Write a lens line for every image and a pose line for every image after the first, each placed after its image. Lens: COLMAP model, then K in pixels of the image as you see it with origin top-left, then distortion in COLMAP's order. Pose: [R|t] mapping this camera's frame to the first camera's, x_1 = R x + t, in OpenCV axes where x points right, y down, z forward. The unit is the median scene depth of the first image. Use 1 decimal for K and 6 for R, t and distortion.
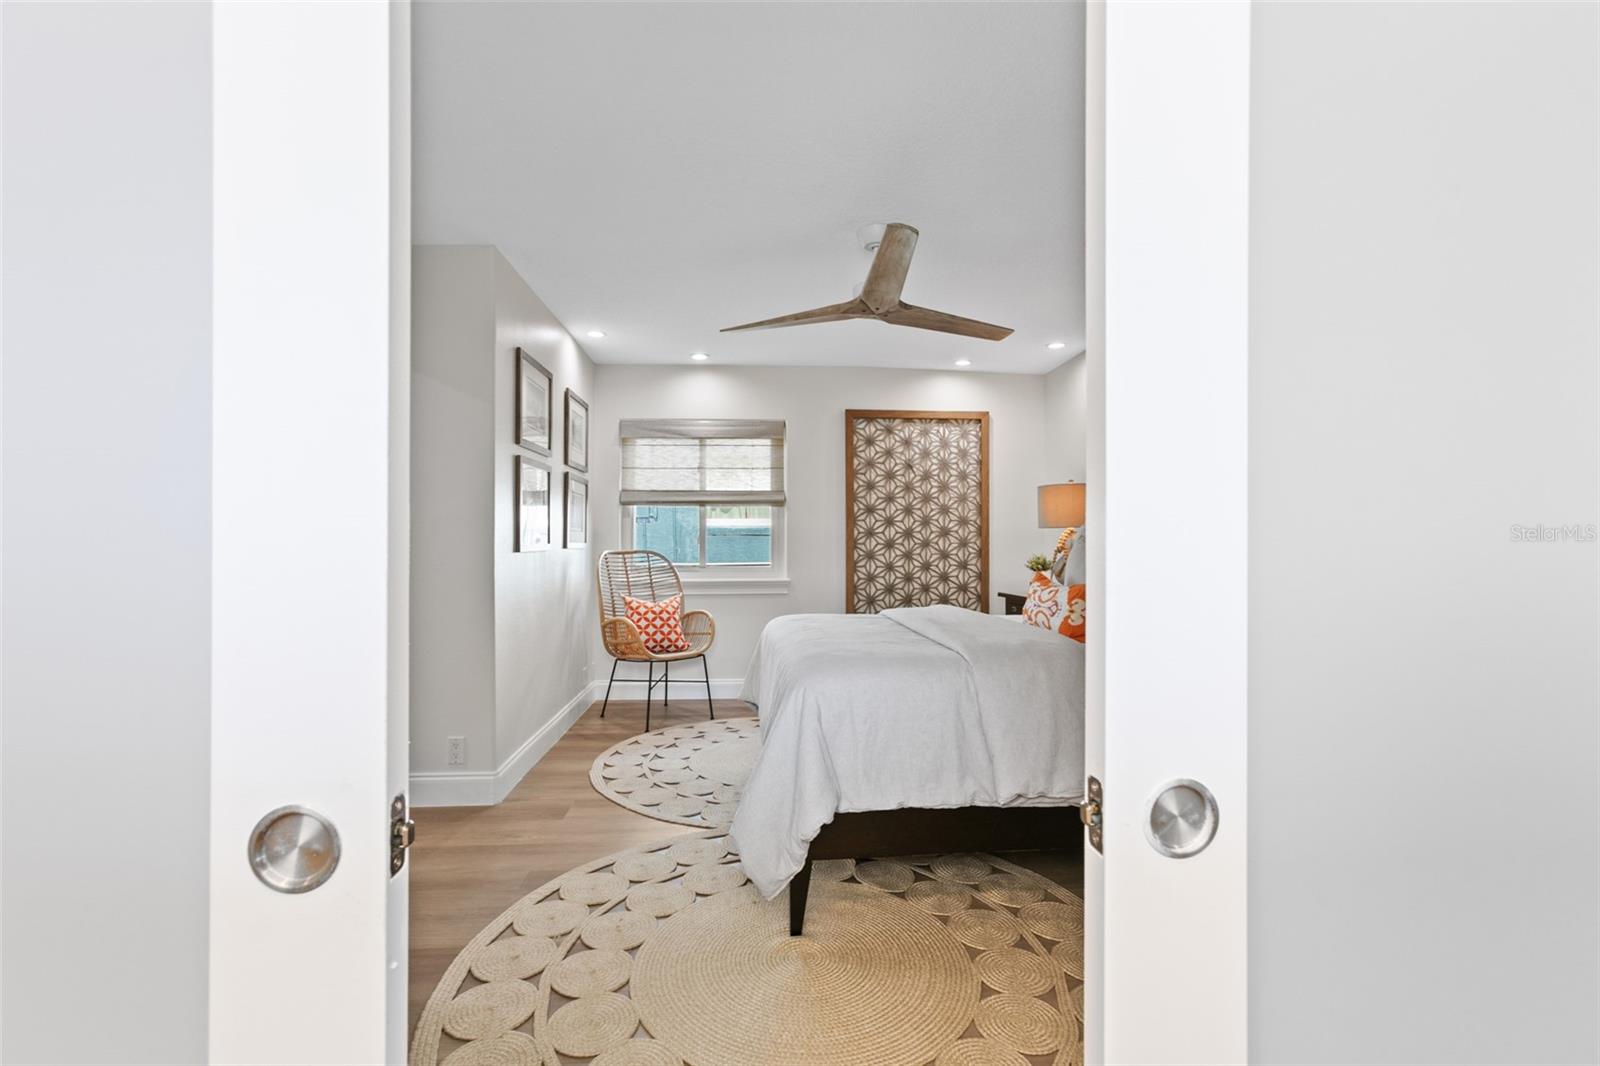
lens RADIAL K [[727.6, 0, 771.9], [0, 727.6, 543.3], [0, 0, 1]] dist [-0.000980, 0.000766]
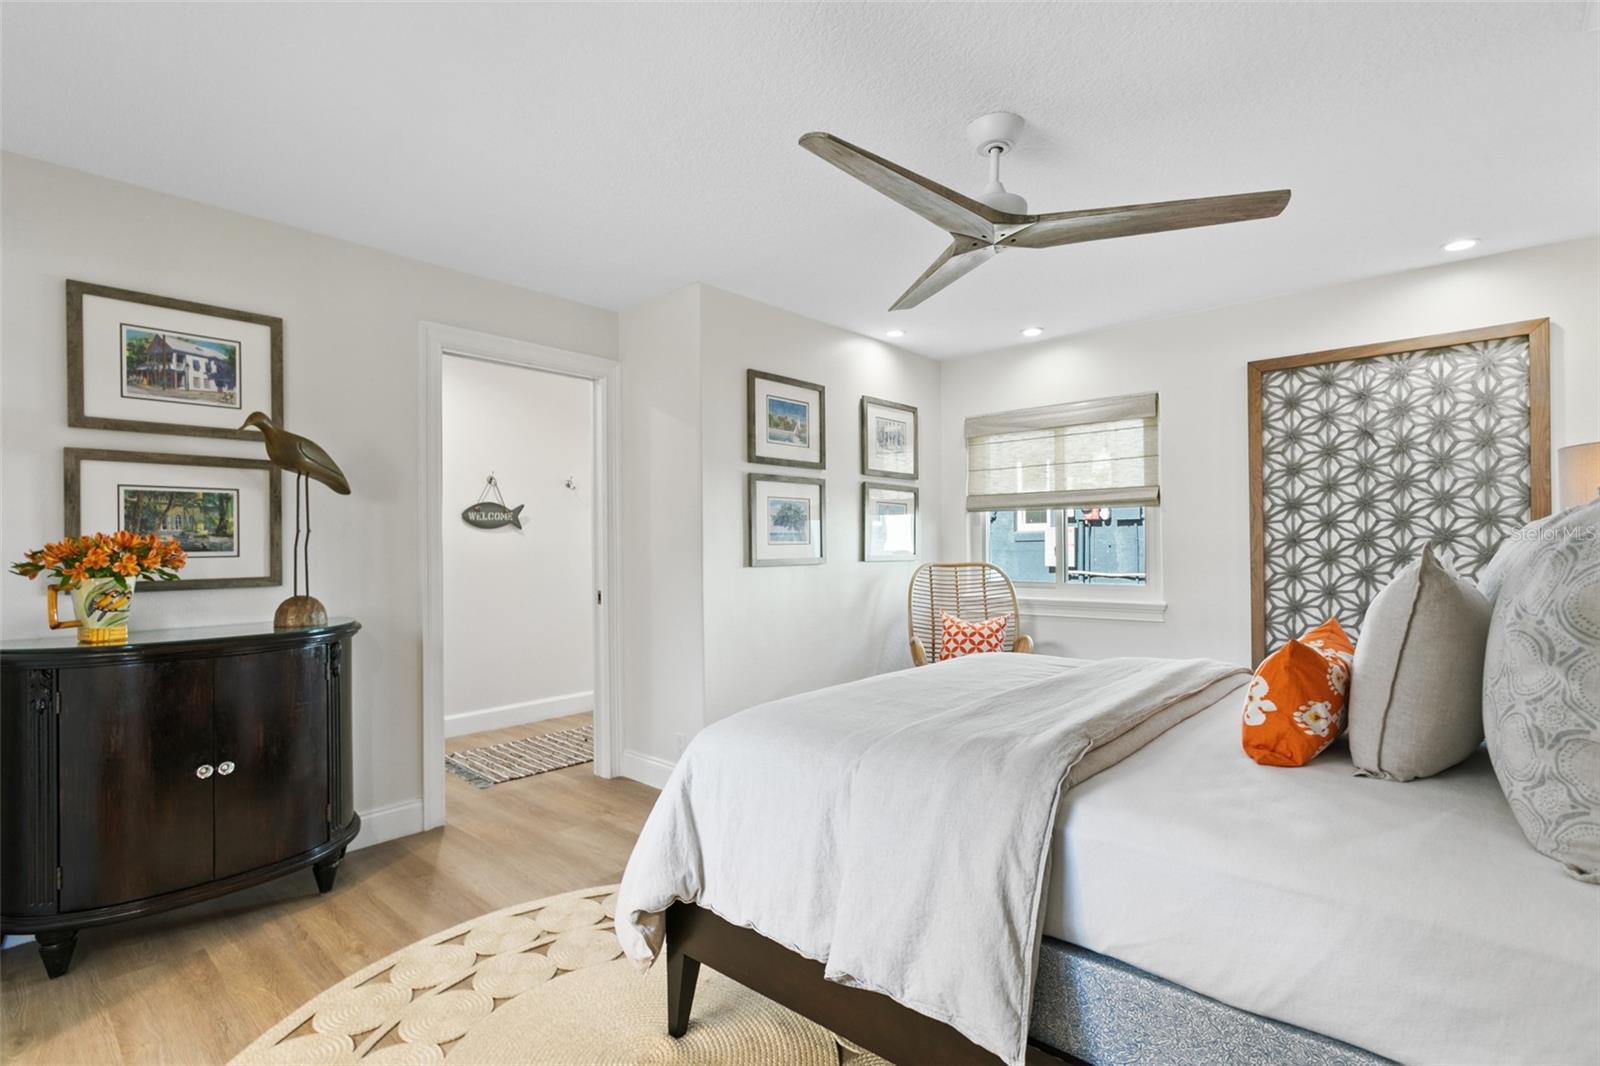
lens RADIAL K [[740.9, 0, 784.6], [0, 740.9, 556.6], [0, 0, 1]] dist [-0.001746, 0.013391]
pose [[0.714161, 0.004187, -0.699969, 0.280387], [0.005034, 0.999926, 0.011117, -0.008972], [0.699963, -0.011463, 0.714087, 0.184629]]
